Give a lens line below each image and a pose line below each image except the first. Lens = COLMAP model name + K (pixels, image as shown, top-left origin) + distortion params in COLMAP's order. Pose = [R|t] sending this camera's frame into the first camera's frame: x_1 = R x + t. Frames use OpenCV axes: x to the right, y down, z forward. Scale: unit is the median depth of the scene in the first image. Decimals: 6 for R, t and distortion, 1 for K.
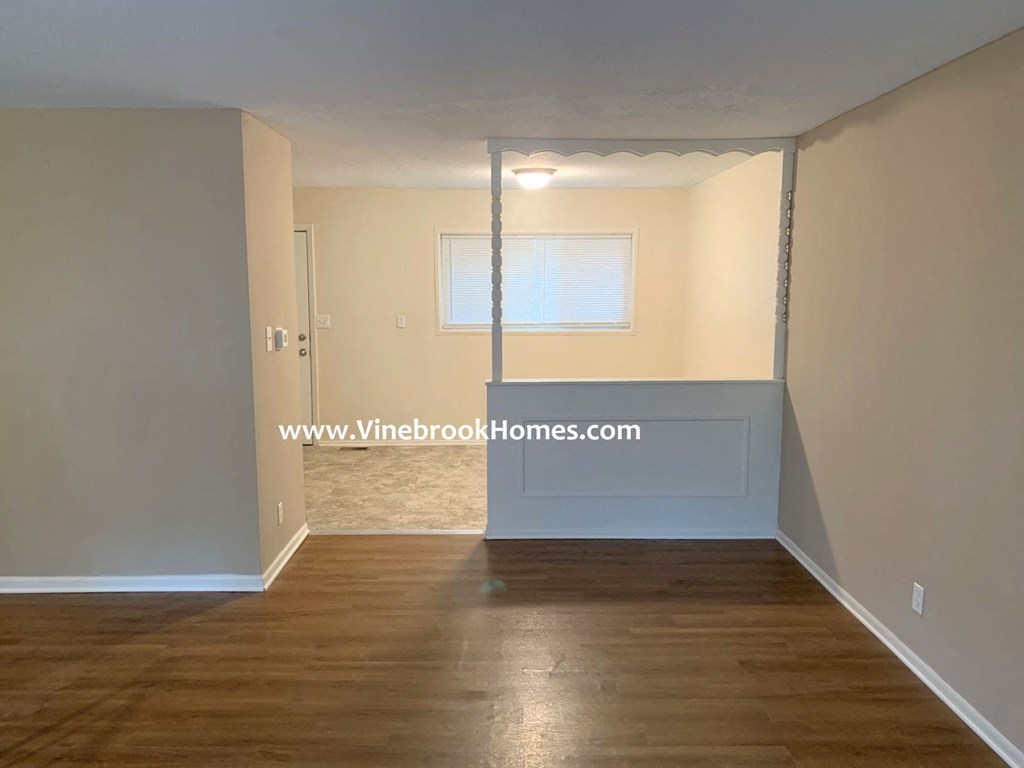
lens RADIAL K [[784.0, 0, 511.7], [0, 784.0, 373.0], [0, 0, 1]] dist [0.052191, -0.054227]
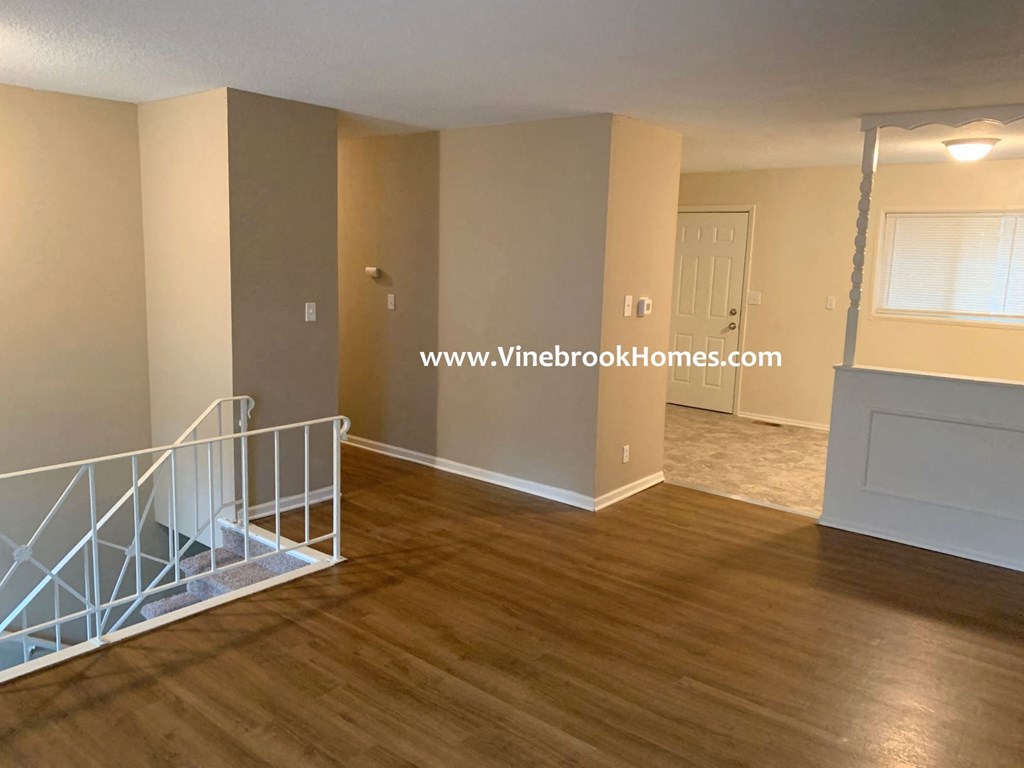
lens RADIAL K [[784.0, 0, 511.9], [0, 784.0, 361.4], [0, 0, 1]] dist [0.052191, -0.054227]
pose [[0.772029, 0.113345, -0.625400, 0.272787], [-0.106179, 0.993143, 0.048920, 0.000983], [0.626656, 0.028636, 0.778770, -0.021407]]
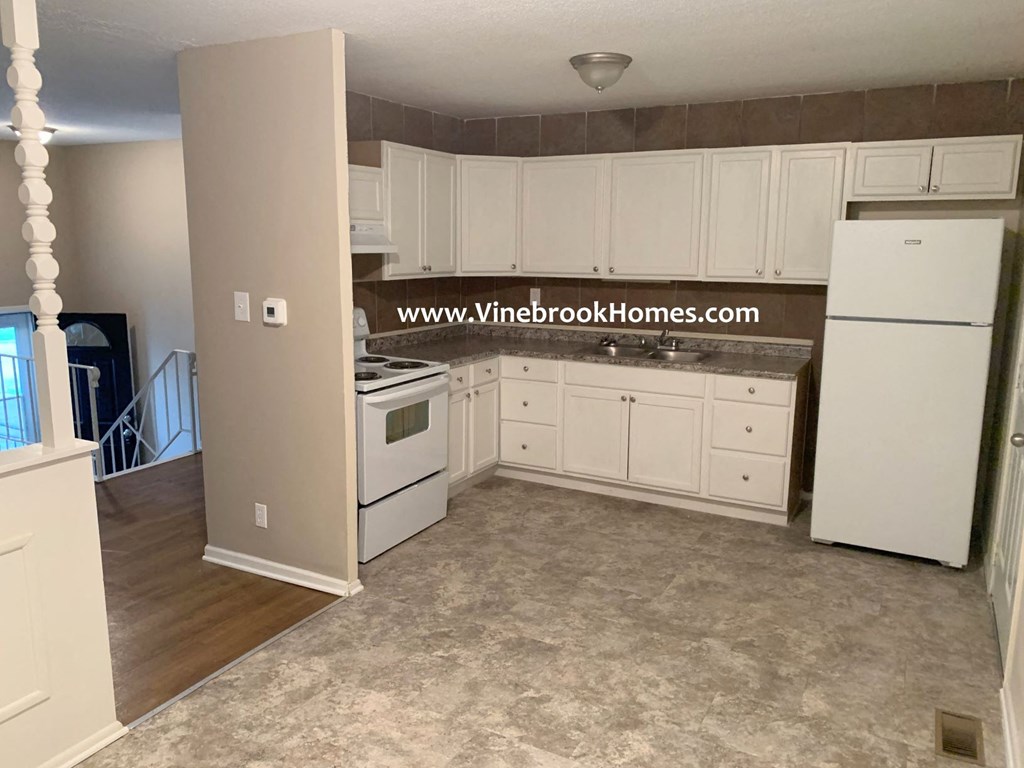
lens RADIAL K [[784.0, 0, 499.7], [0, 784.0, 374.3], [0, 0, 1]] dist [0.052191, -0.054227]
pose [[-0.473688, 0.155560, -0.866846, 0.274594], [-0.114637, 0.965011, 0.235820, -0.183459], [0.873200, 0.211078, -0.439281, 1.459041]]
